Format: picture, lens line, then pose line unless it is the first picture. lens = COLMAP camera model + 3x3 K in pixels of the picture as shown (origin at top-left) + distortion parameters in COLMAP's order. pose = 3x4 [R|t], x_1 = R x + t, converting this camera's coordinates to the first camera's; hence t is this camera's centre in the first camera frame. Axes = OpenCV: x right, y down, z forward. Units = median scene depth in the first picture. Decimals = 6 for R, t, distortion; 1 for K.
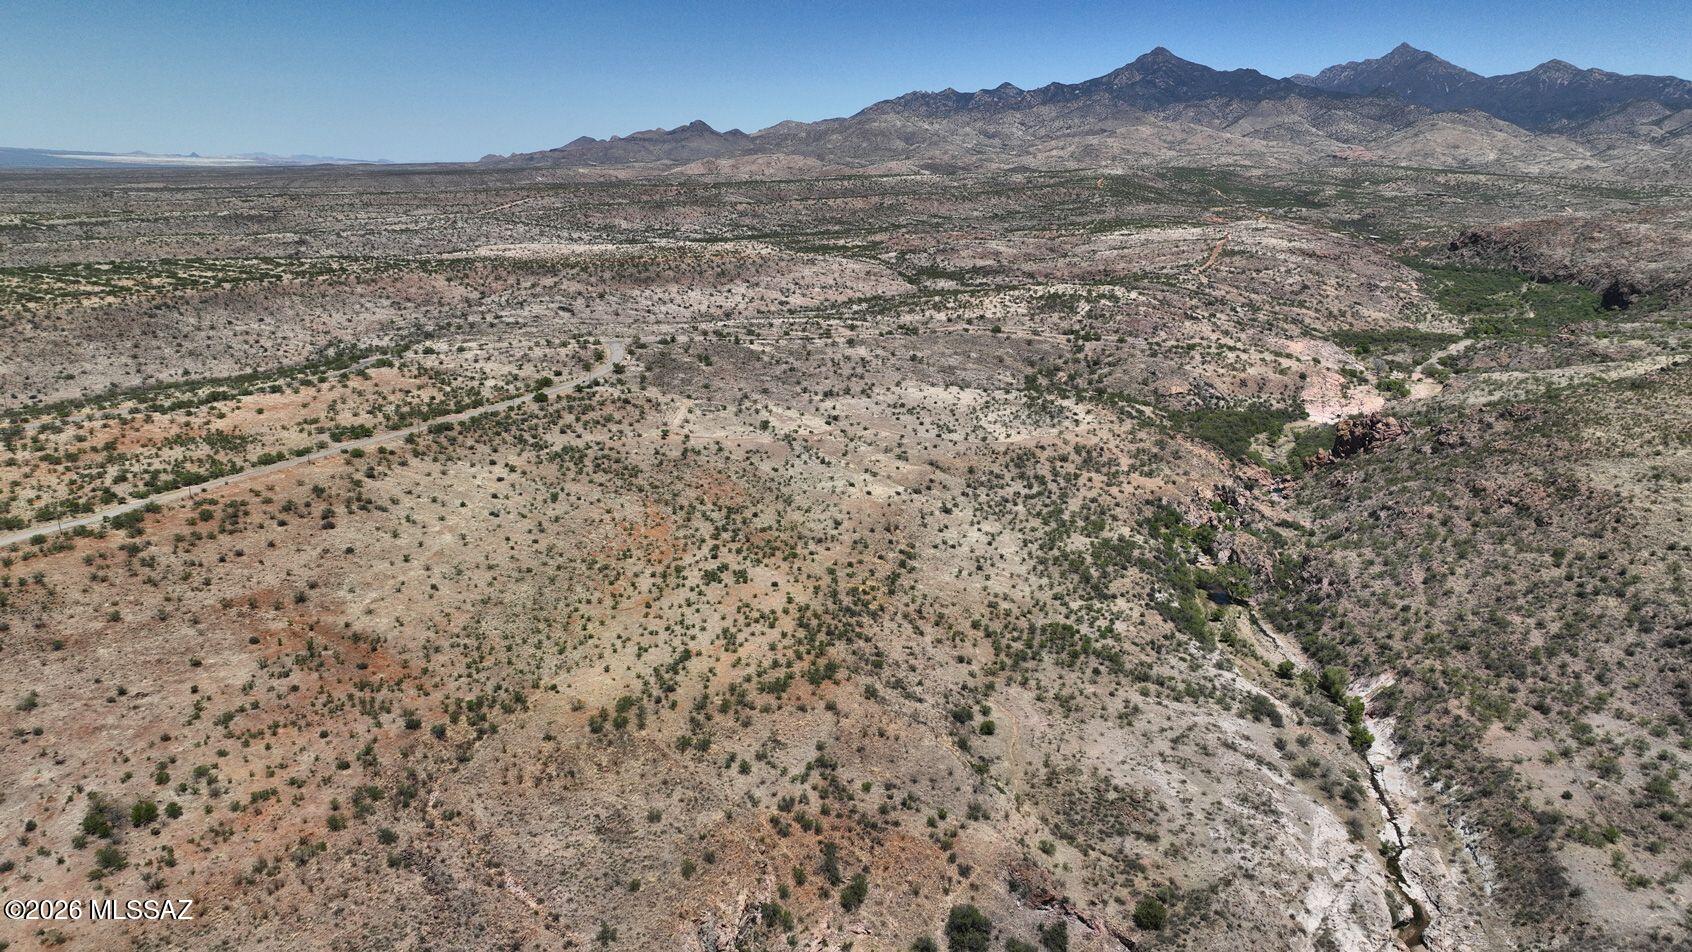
lens RADIAL K [[1187.2, 0, 848.2], [0, 1187.2, 474.8], [0, 0, 1]] dist [-0.002954, 0.021765]
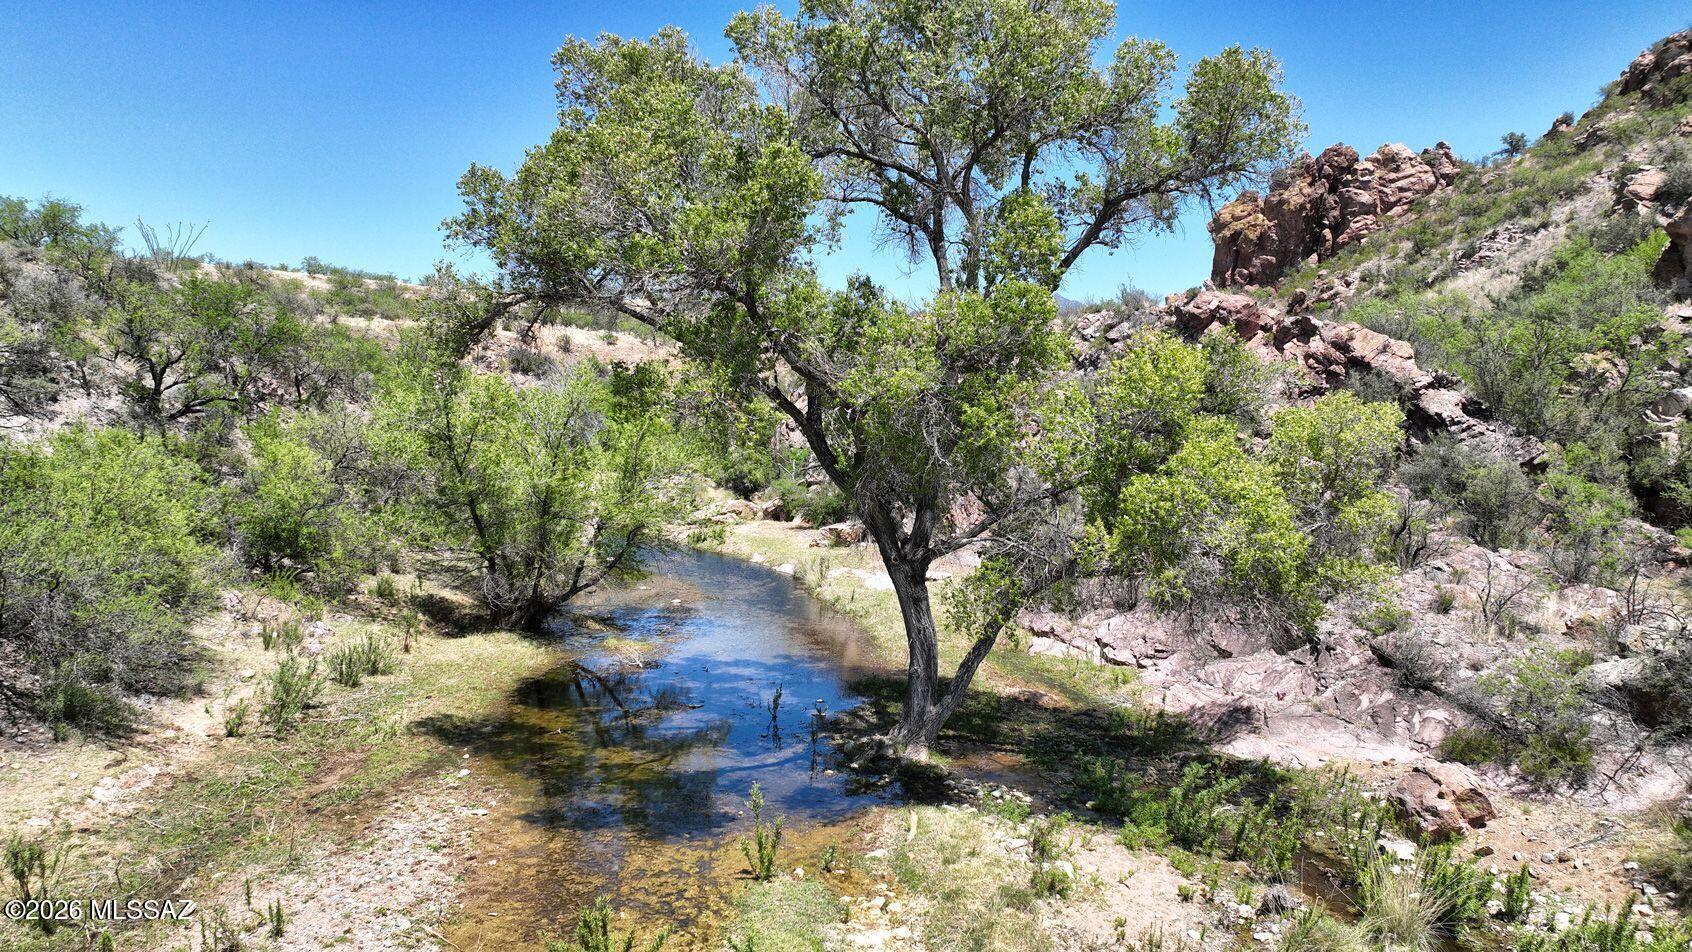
lens RADIAL K [[1184.9, 0, 848.7], [0, 1184.9, 477.9], [0, 0, 1]] dist [0.003058, 0.007343]
pose [[0.969976, -0.022450, 0.242162, 0.297396], [0.071159, 0.978353, -0.194326, 0.100970], [-0.232557, 0.205724, 0.950576, 0.916409]]
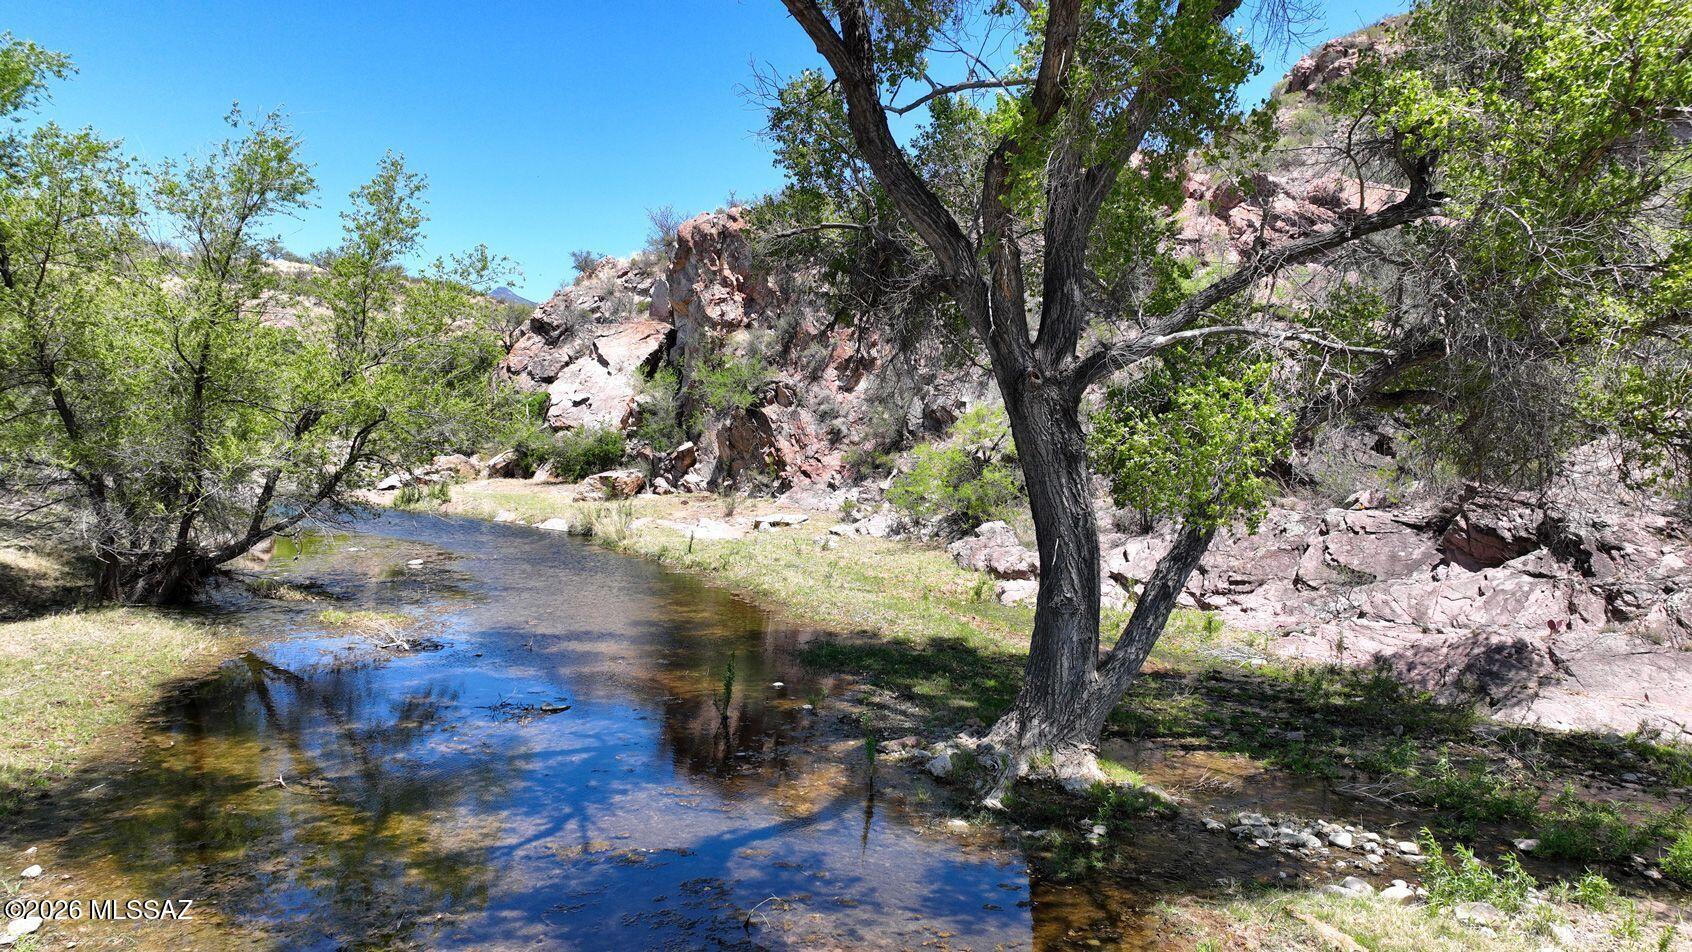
lens RADIAL K [[1187.2, 0, 848.2], [0, 1187.2, 474.8], [0, 0, 1]] dist [-0.002954, 0.021765]
pose [[0.867219, -0.033885, 0.496773, 0.295840], [0.135286, 0.976186, -0.169585, 0.100471], [-0.479196, 0.214274, 0.851151, 0.942923]]
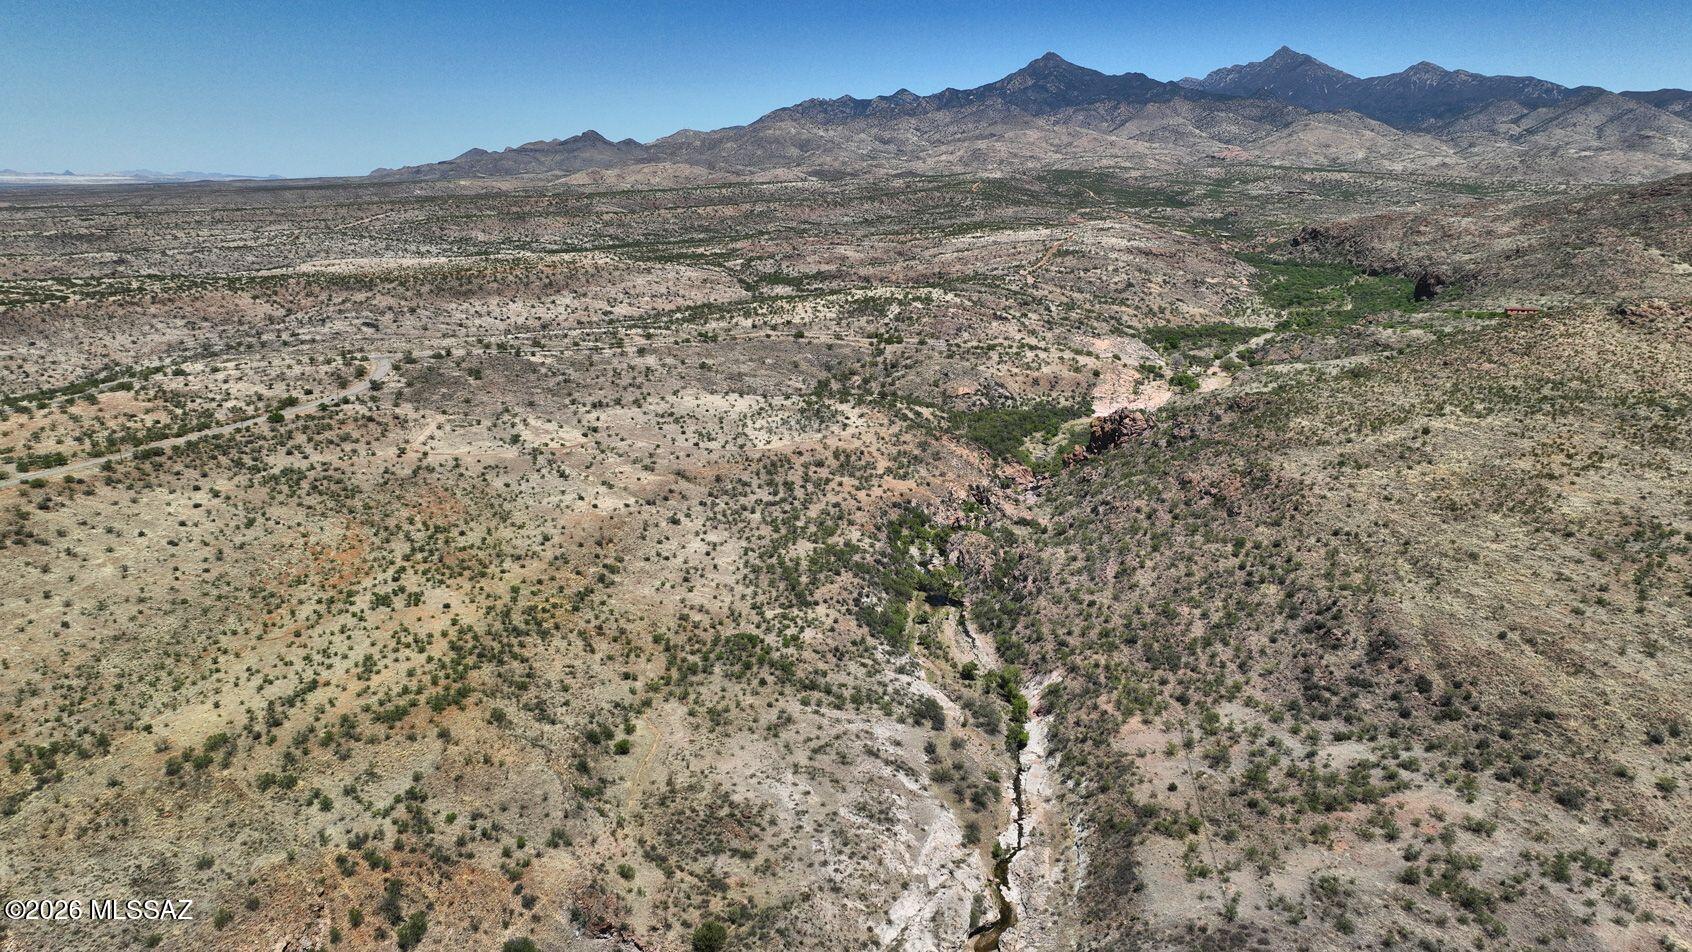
lens RADIAL K [[1184.9, 0, 848.7], [0, 1184.9, 477.9], [0, 0, 1]] dist [0.003058, 0.007343]
pose [[0.997016, -0.033887, 0.069360, 0.168576], [0.034093, 0.999417, -0.001791, 0.001121], [-0.069259, 0.004151, 0.997590, 0.014340]]
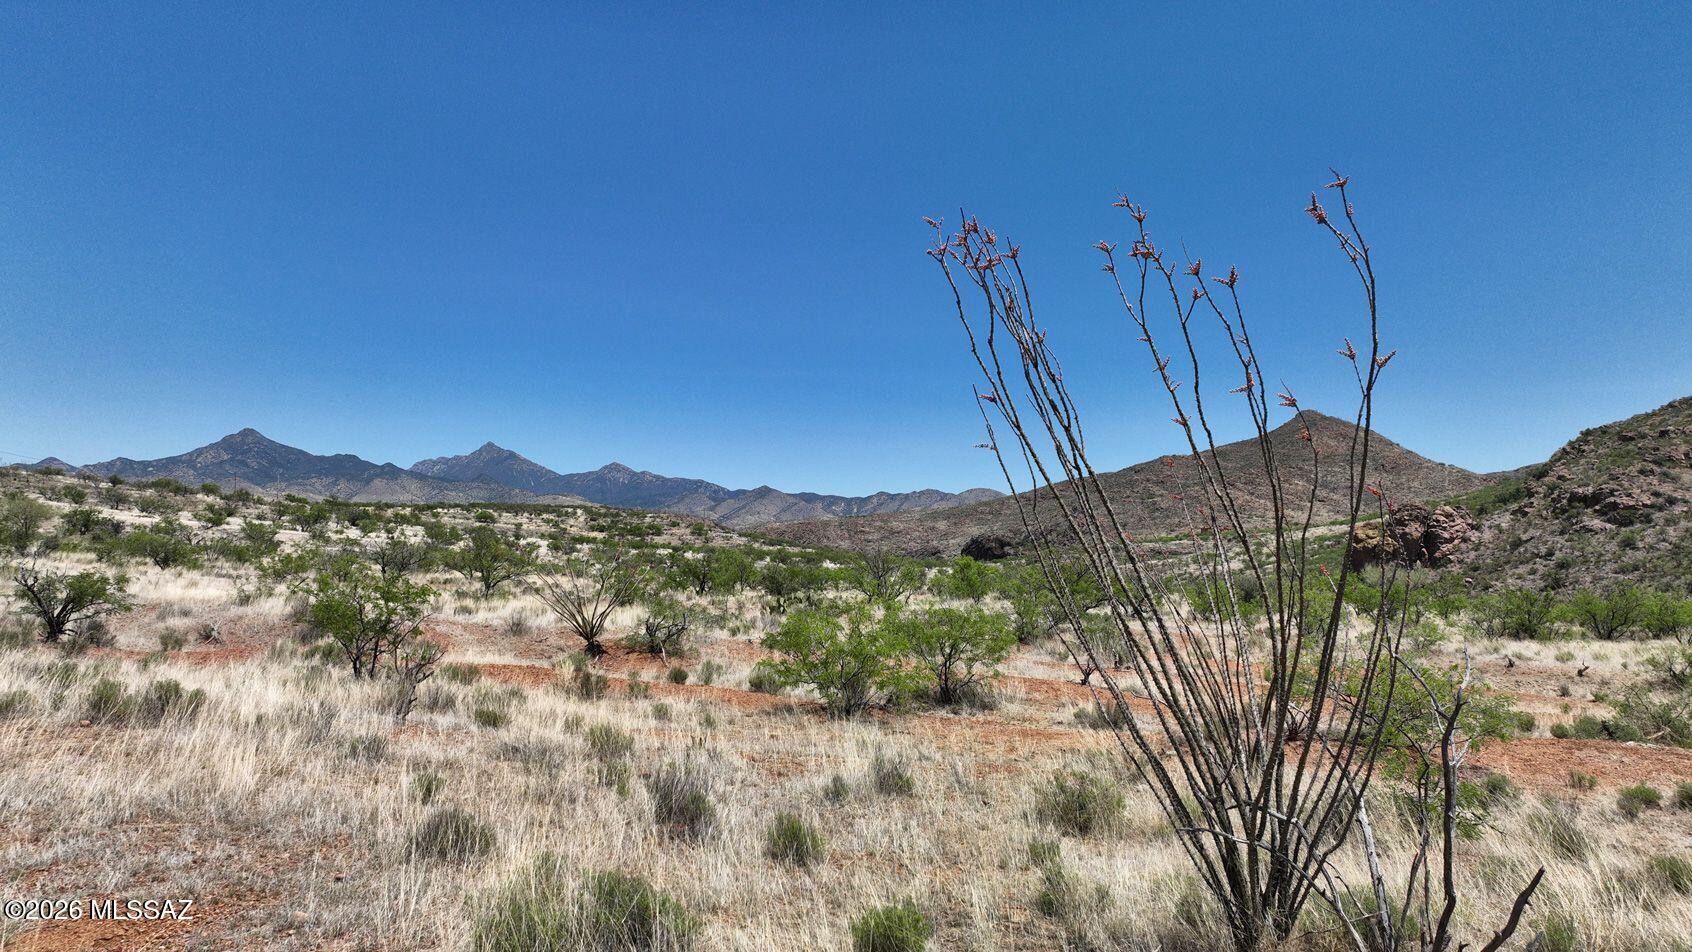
lens RADIAL K [[1187.2, 0, 848.2], [0, 1187.2, 474.8], [0, 0, 1]] dist [-0.002954, 0.021765]
pose [[0.746165, 0.043194, 0.664358, -0.199292], [0.174119, 0.950500, -0.257358, 0.046640], [-0.642589, 0.307708, 0.701709, 0.922844]]
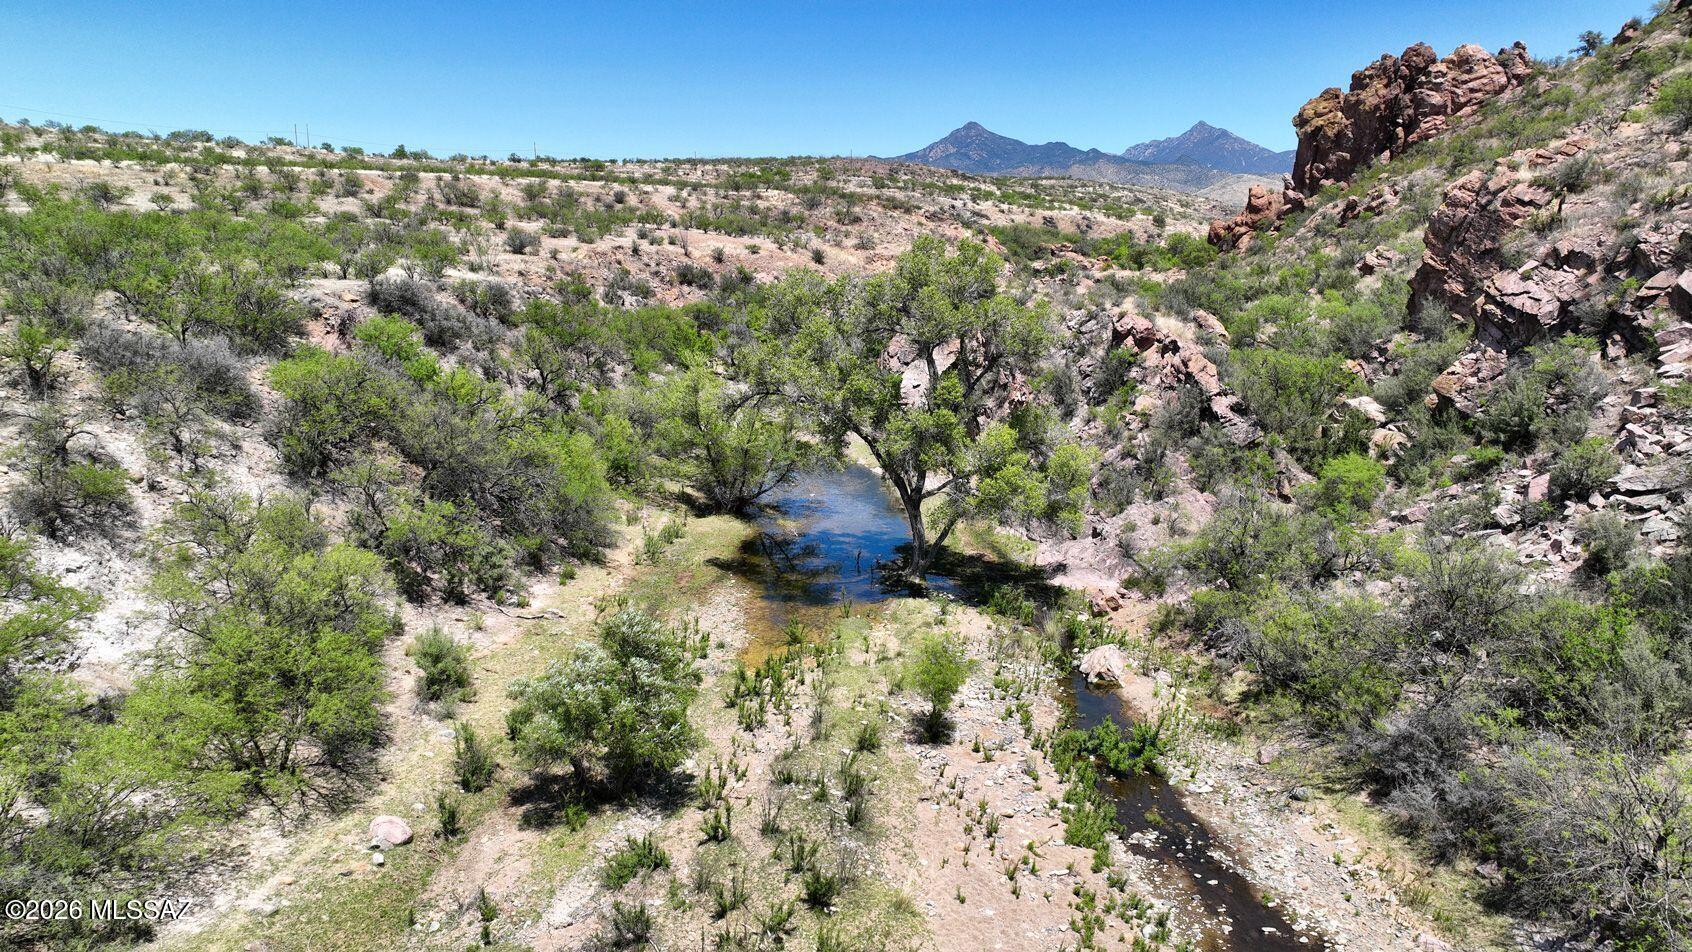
lens RADIAL K [[1187.2, 0, 848.2], [0, 1187.2, 474.8], [0, 0, 1]] dist [-0.002954, 0.021765]
pose [[0.990453, -0.035921, 0.133086, 0.290466], [0.045415, 0.996582, -0.069002, 0.100343], [-0.130153, 0.074387, 0.988700, 0.853317]]
